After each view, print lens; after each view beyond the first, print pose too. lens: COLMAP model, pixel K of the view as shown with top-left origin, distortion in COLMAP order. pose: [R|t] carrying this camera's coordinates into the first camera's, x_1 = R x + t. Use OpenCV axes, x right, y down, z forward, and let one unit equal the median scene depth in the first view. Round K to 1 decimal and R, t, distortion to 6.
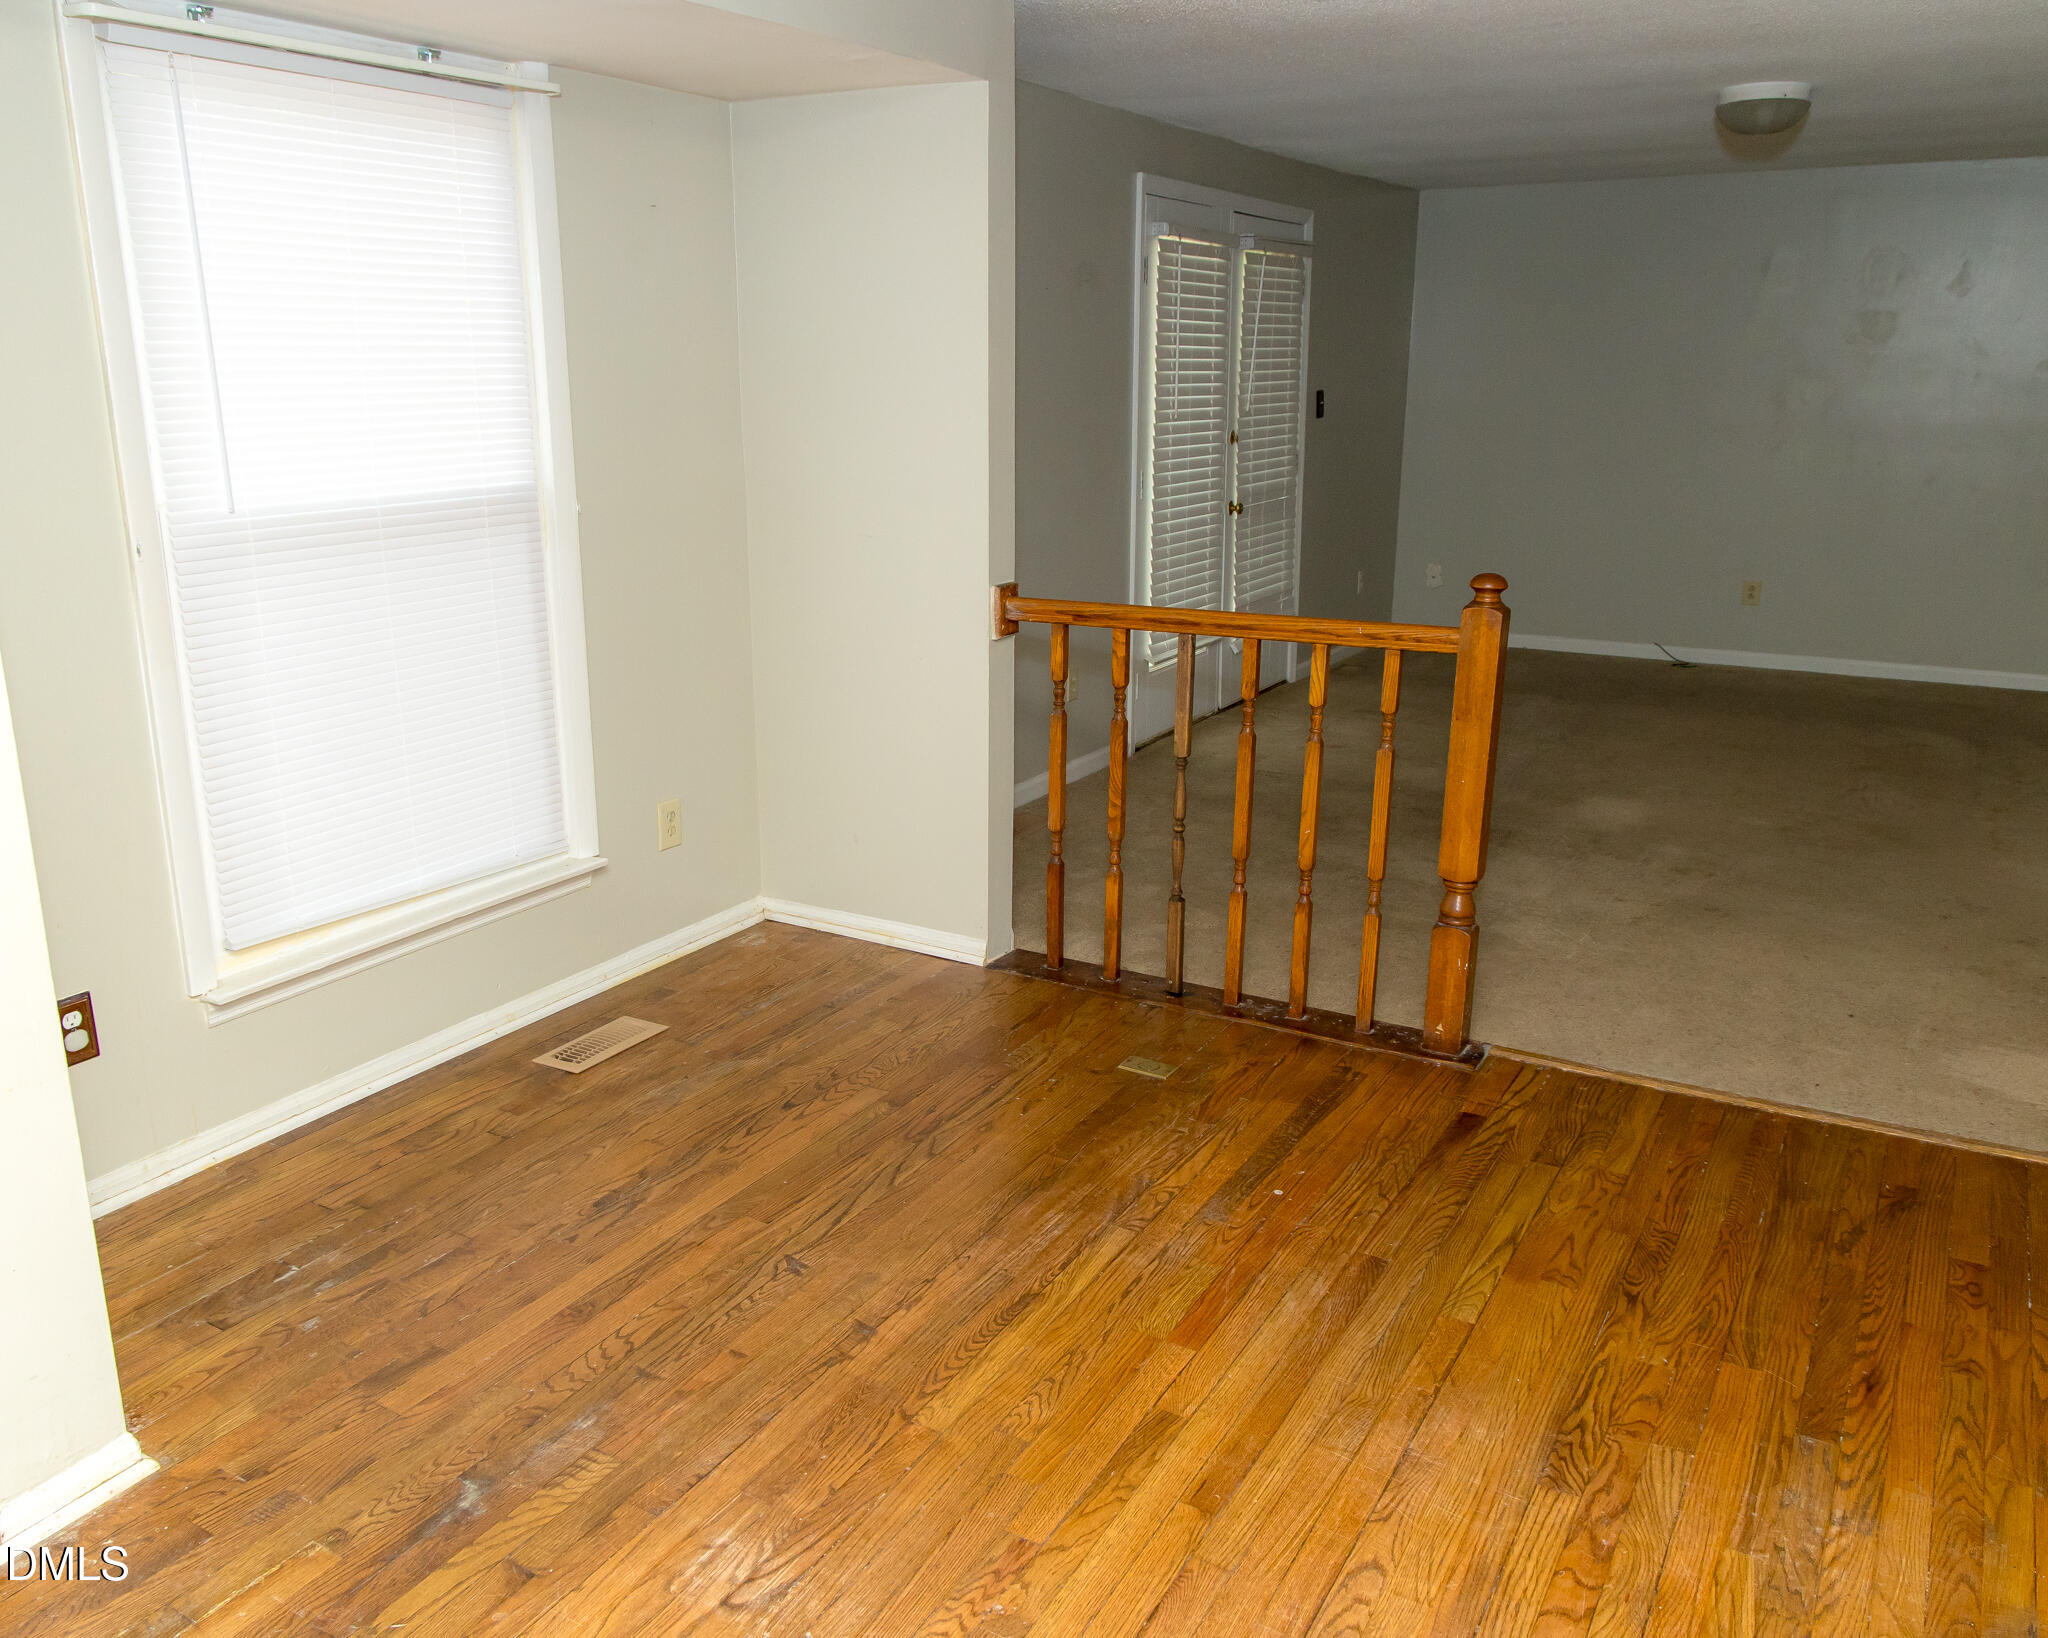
lens RADIAL K [[1637.3, 0, 1024.0], [0, 1637.3, 819.0], [0, 0, 1]] dist [0.006128, 0.000482]
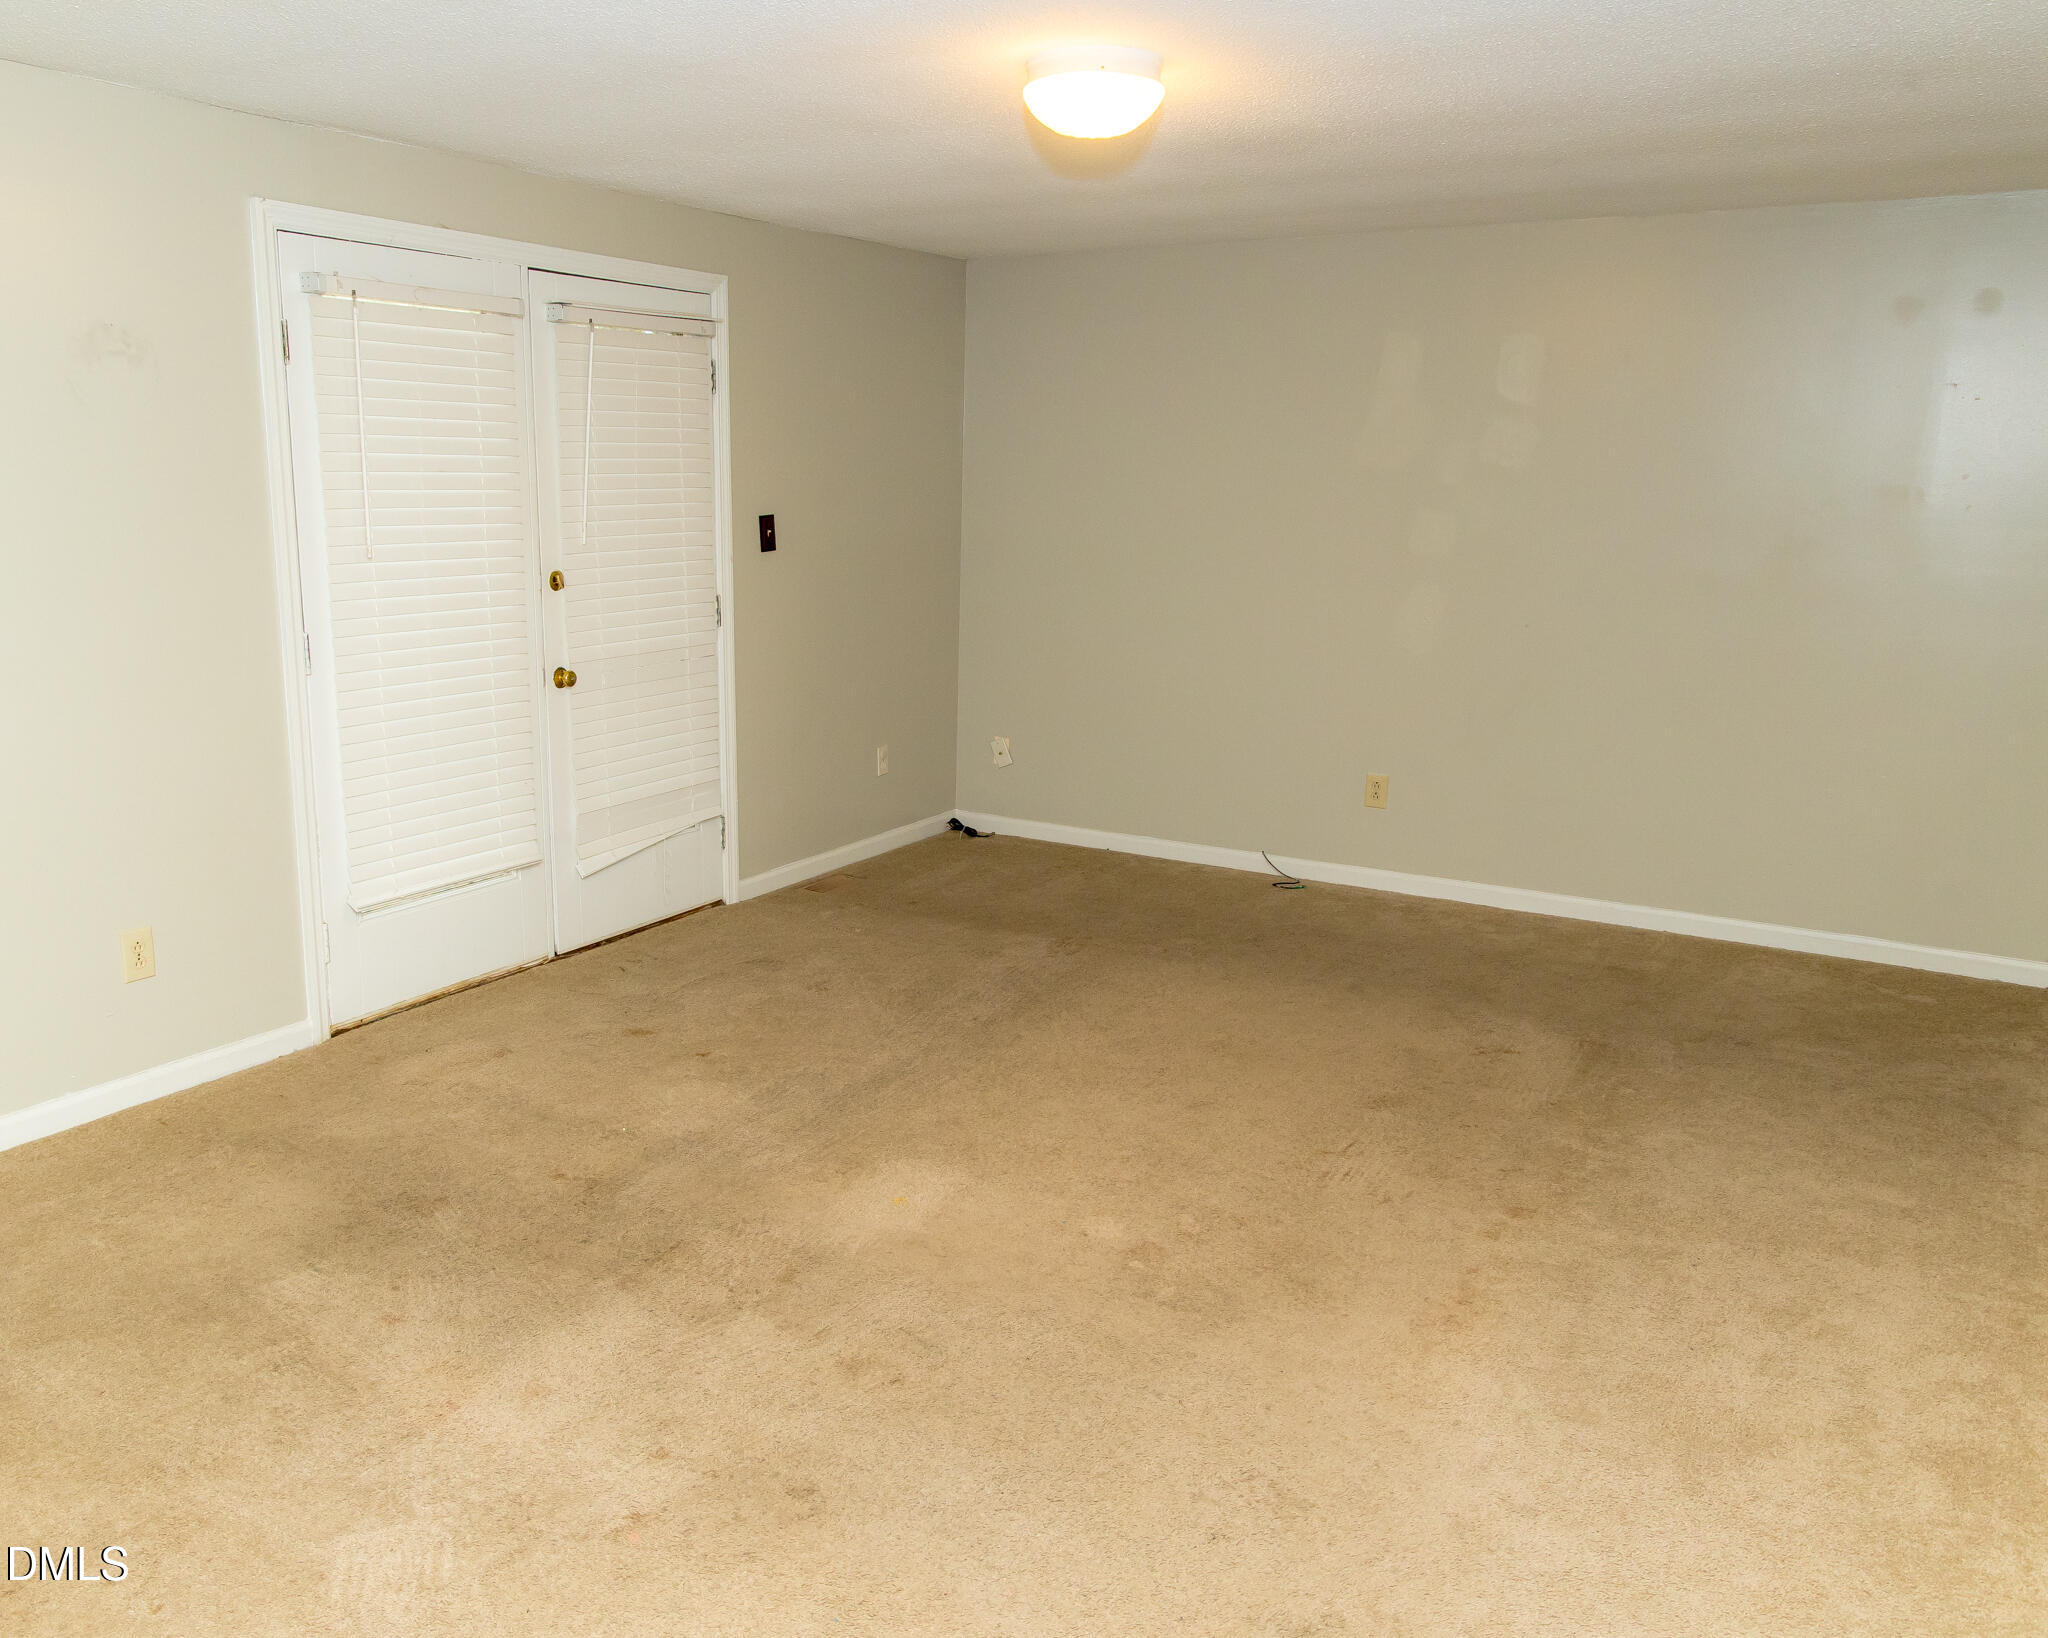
lens RADIAL K [[1597.6, 0, 968.9], [0, 1597.6, 822.7], [0, 0, 1]] dist [0.002417, -0.001218]
pose [[0.999141, 0.021546, -0.035384, 0.385865], [-0.023373, 0.998370, -0.052061, -0.110512], [0.034205, 0.052843, 0.998017, 0.364456]]
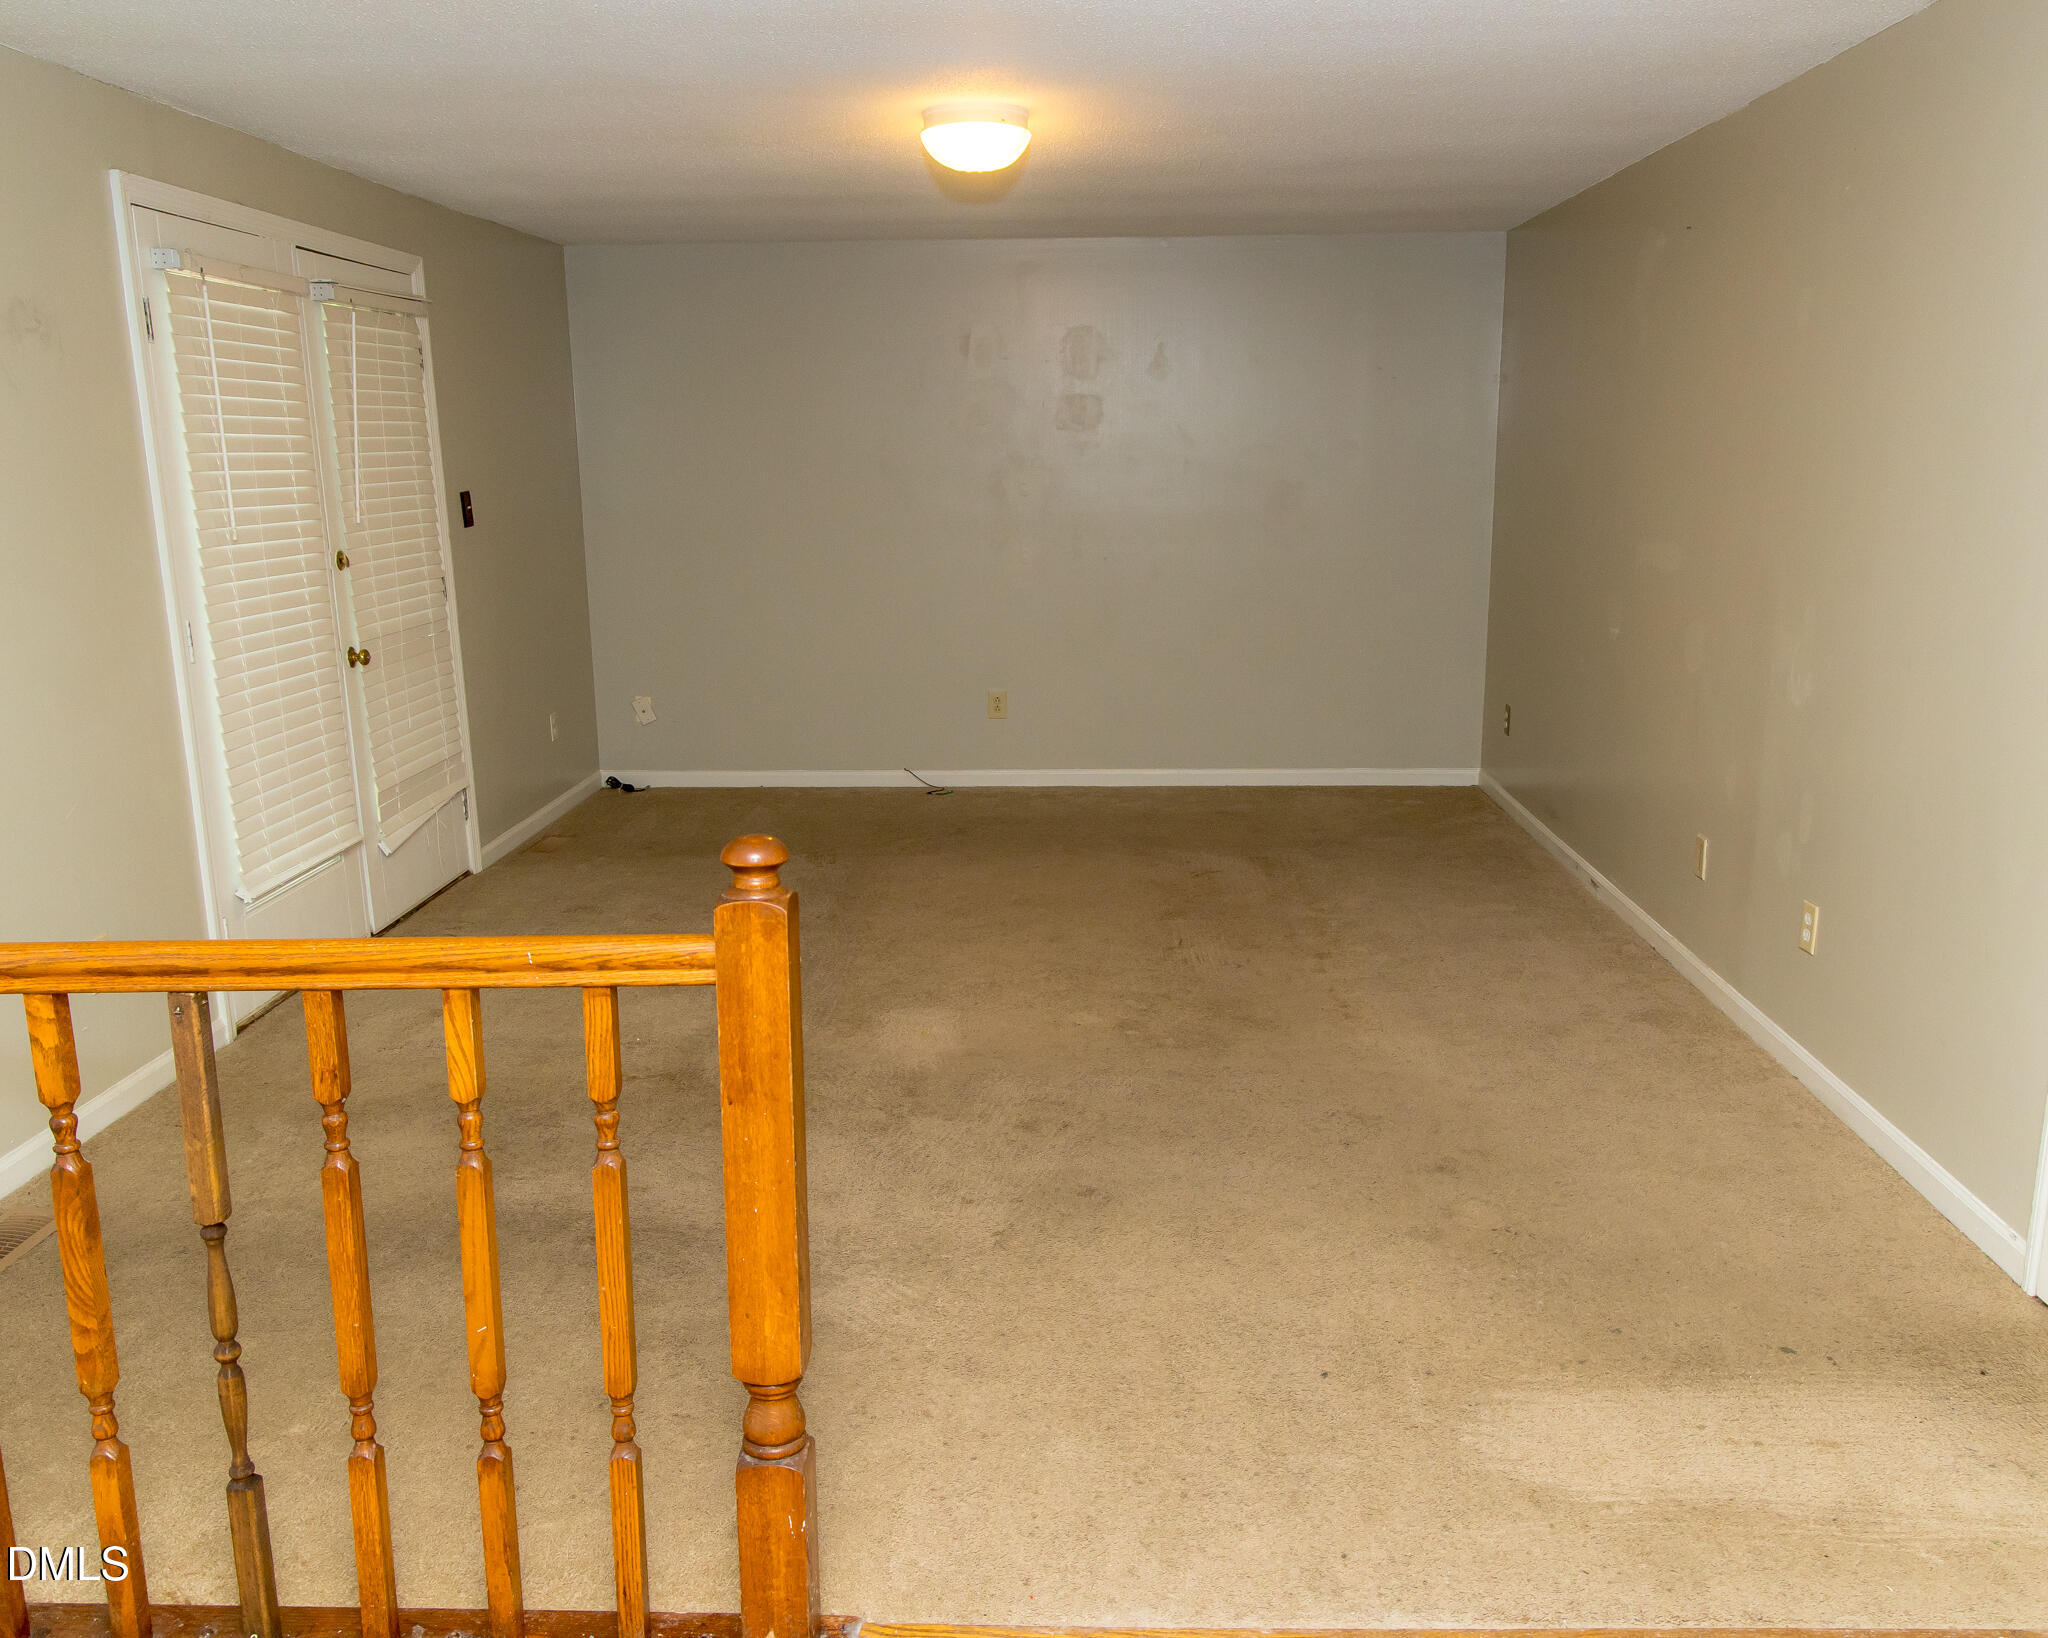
lens RADIAL K [[1611.5, 0, 1027.8], [0, 1611.5, 832.5], [0, 0, 1]] dist [0.003829, -0.005438]
pose [[0.885992, -0.115774, 0.449016, 0.073270], [0.133943, 0.990950, -0.008790, -0.079680], [-0.443935, 0.067930, 0.893480, 0.283726]]
